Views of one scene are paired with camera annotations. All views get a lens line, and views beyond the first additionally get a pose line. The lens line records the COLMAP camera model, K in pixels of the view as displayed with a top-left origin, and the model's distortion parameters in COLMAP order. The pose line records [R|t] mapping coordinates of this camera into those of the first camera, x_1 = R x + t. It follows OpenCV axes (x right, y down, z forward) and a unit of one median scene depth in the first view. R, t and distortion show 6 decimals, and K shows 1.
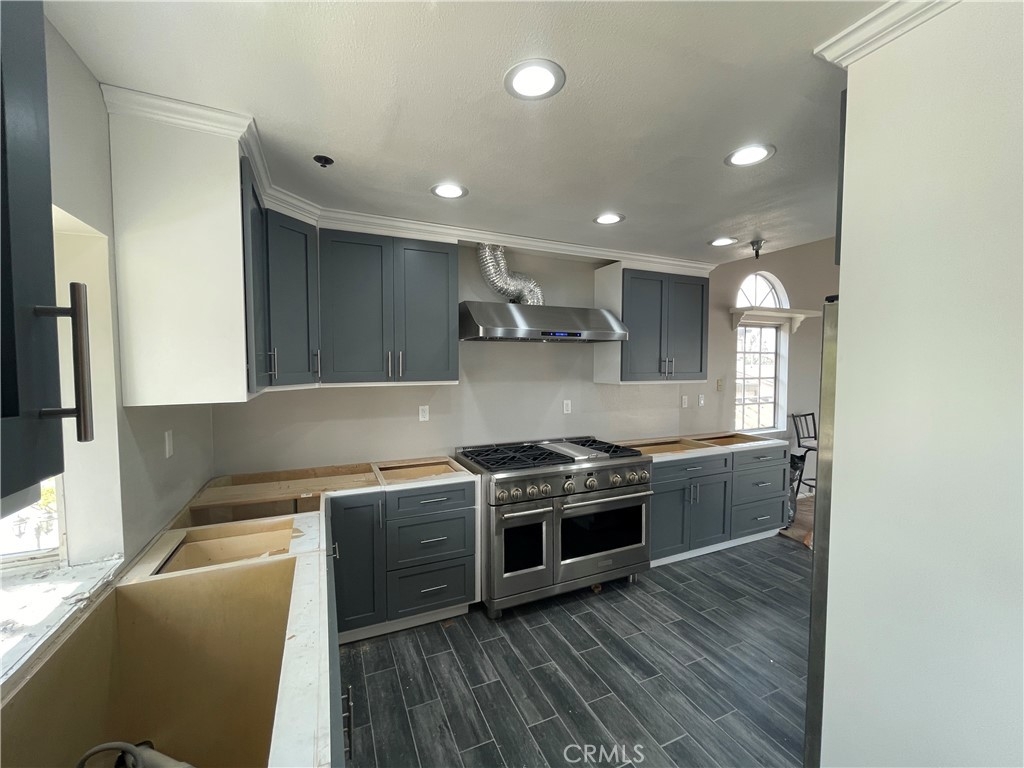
lens RADIAL K [[415.3, 0, 511.0], [0, 415.3, 385.1], [0, 0, 1]] dist [-0.002842, -0.001278]
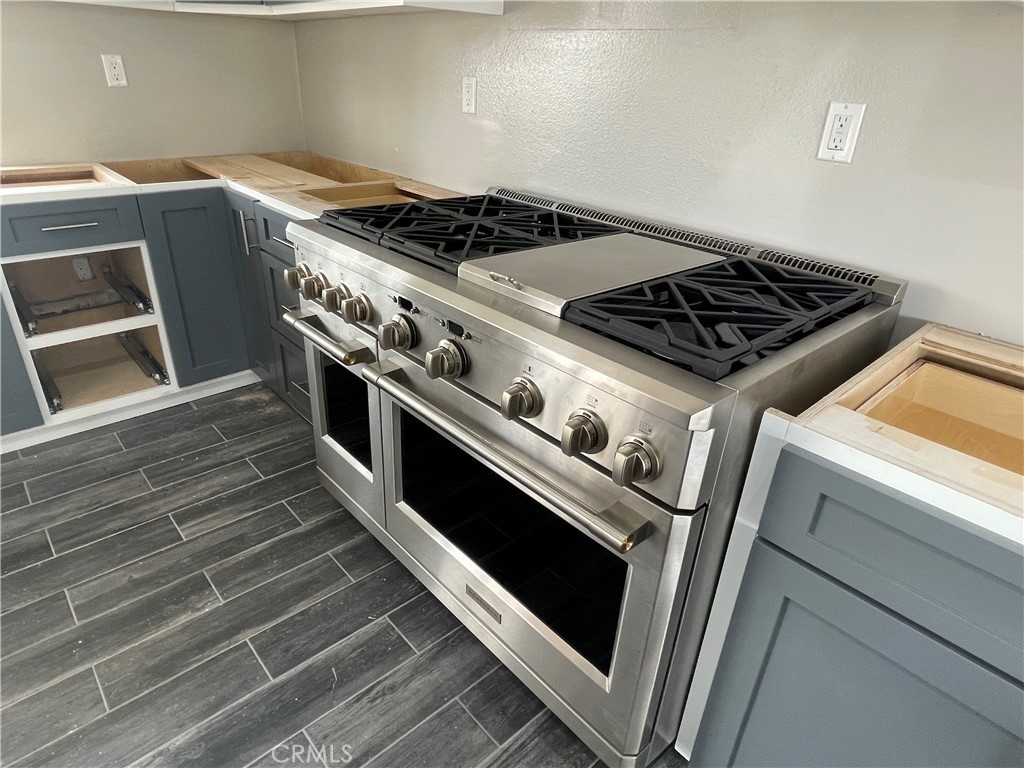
lens RADIAL K [[608.1, 0, 509.8], [0, 608.1, 382.8], [0, 0, 1]] dist [0.001079, 0.000447]
pose [[0.300901, 0.438535, -0.846845, 0.710472], [-0.090330, 0.897112, 0.432469, 0.075057], [0.949368, -0.053635, 0.309555, 1.106842]]
